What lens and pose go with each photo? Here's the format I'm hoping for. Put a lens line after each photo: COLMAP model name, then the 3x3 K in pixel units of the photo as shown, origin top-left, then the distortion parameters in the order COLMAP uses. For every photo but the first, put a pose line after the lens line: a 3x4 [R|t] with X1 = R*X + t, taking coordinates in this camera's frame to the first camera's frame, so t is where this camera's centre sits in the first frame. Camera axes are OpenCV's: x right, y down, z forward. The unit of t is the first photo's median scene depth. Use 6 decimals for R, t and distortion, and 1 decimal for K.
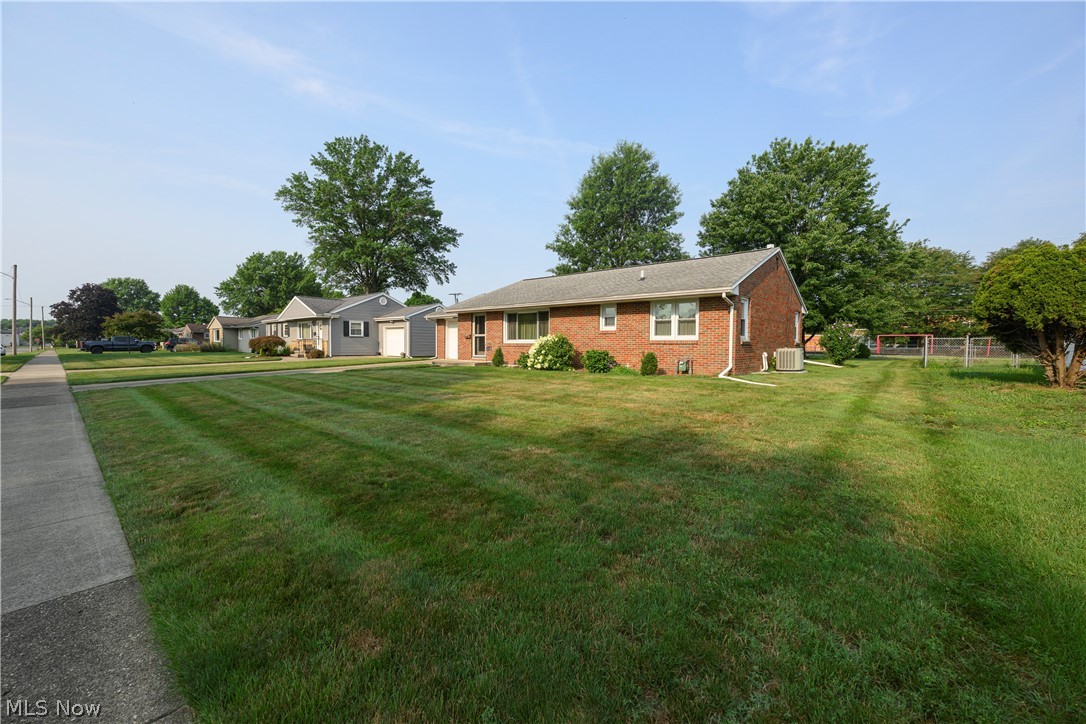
lens RADIAL K [[433.9, 0, 544.9], [0, 433.9, 359.5], [0, 0, 1]] dist [0.001457, 0.000006]
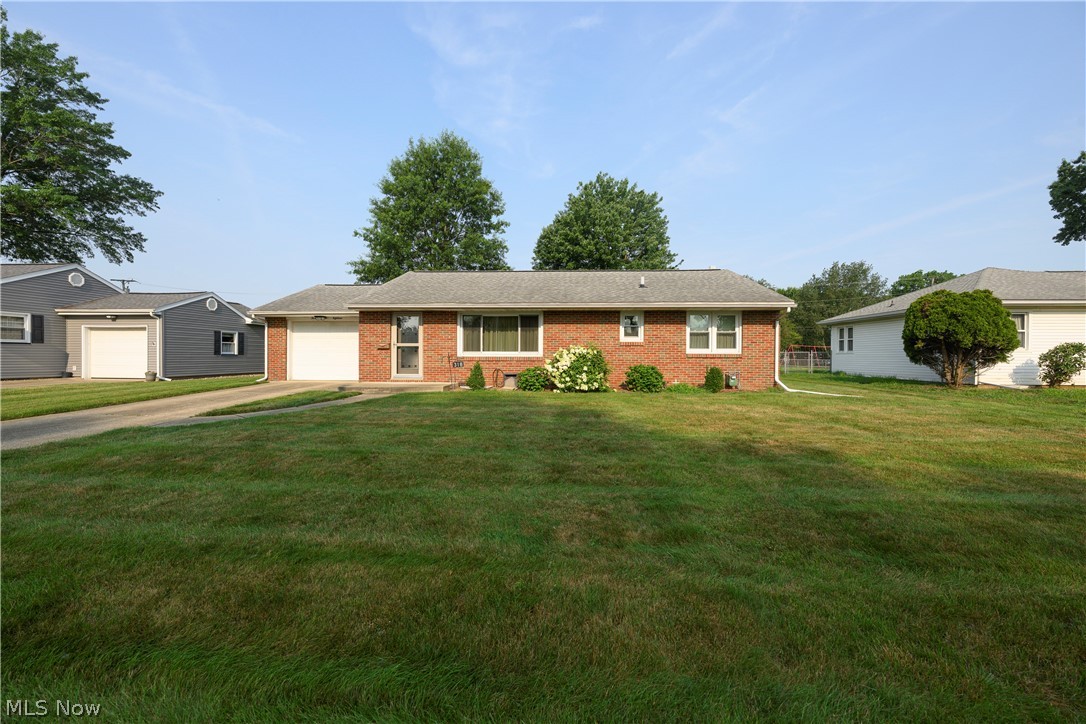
lens RADIAL K [[433.9, 0, 543.7], [0, 433.9, 358.8], [0, 0, 1]] dist [0.001457, 0.000006]
pose [[0.792623, -0.004915, 0.609692, -0.246848], [0.021339, 0.999578, -0.019684, -0.009691], [-0.609338, 0.028613, 0.792394, 0.204678]]
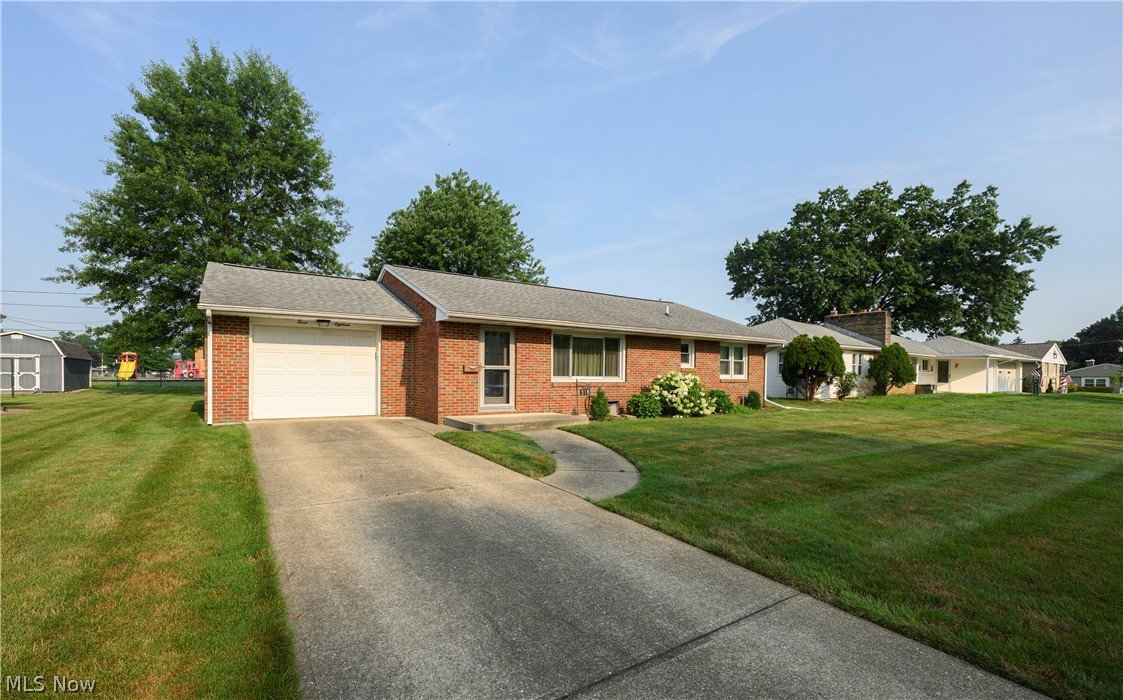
lens RADIAL K [[488.5, 0, 546.9], [0, 488.5, 372.9], [0, 0, 1]] dist [0.000234, -0.000113]
pose [[0.270394, 0.003144, 0.962745, -0.449389], [0.025085, 0.999632, -0.010310, -0.025509], [-0.962423, 0.026938, 0.270215, 0.482112]]
